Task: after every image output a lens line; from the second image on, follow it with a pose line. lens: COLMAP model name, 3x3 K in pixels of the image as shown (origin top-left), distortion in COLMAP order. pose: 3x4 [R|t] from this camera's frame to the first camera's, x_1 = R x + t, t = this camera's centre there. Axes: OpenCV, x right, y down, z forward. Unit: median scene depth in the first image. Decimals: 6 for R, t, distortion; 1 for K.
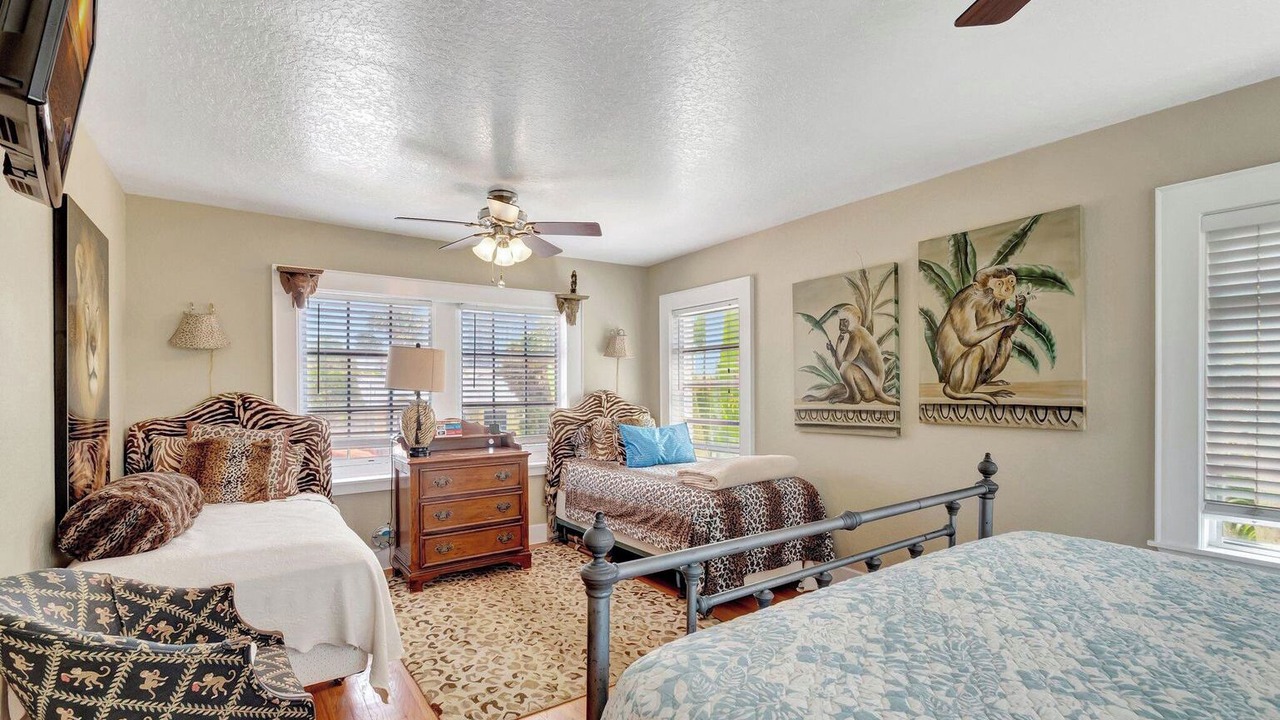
lens RADIAL K [[572.5, 0, 640.9], [0, 572.5, 371.2], [0, 0, 1]] dist [-0.000759, 0.000028]
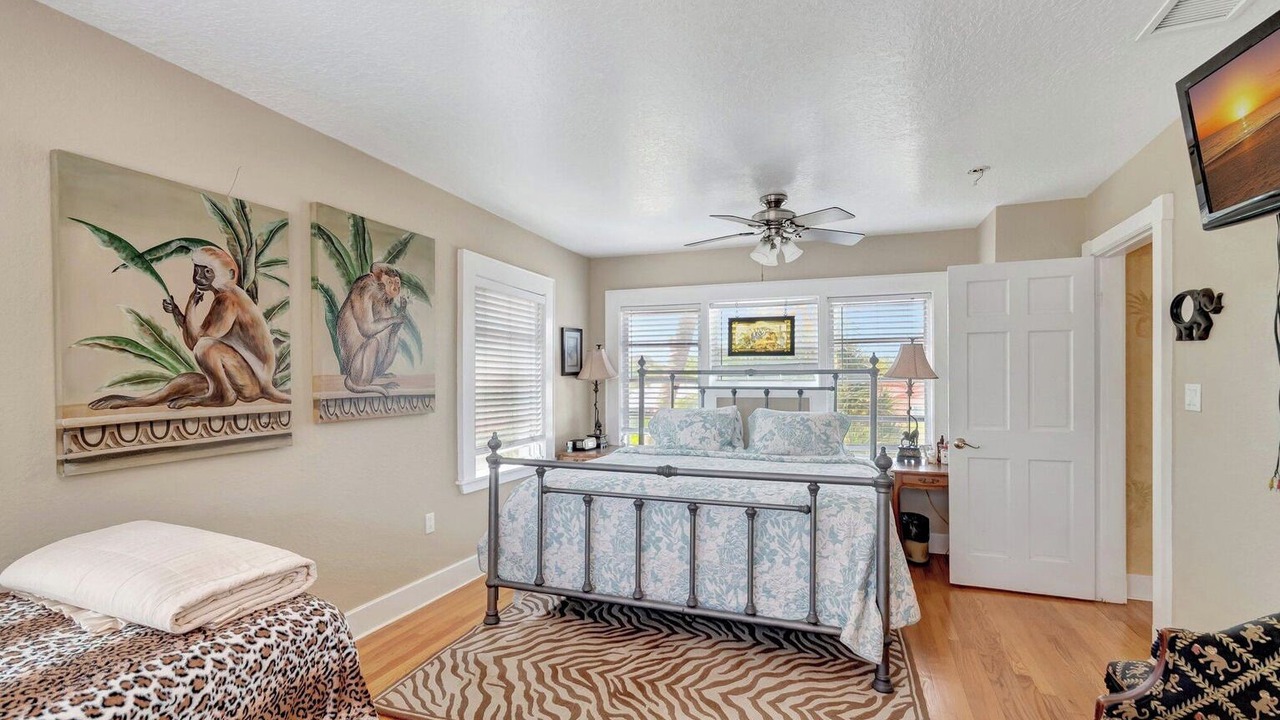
lens RADIAL K [[572.5, 0, 640.1], [0, 572.5, 371.4], [0, 0, 1]] dist [-0.000759, 0.000028]
pose [[-0.575312, 0.018744, 0.817719, -0.432825], [-0.014317, 0.999353, -0.032980, 0.035436], [-0.817809, -0.030681, -0.574672, 1.054369]]
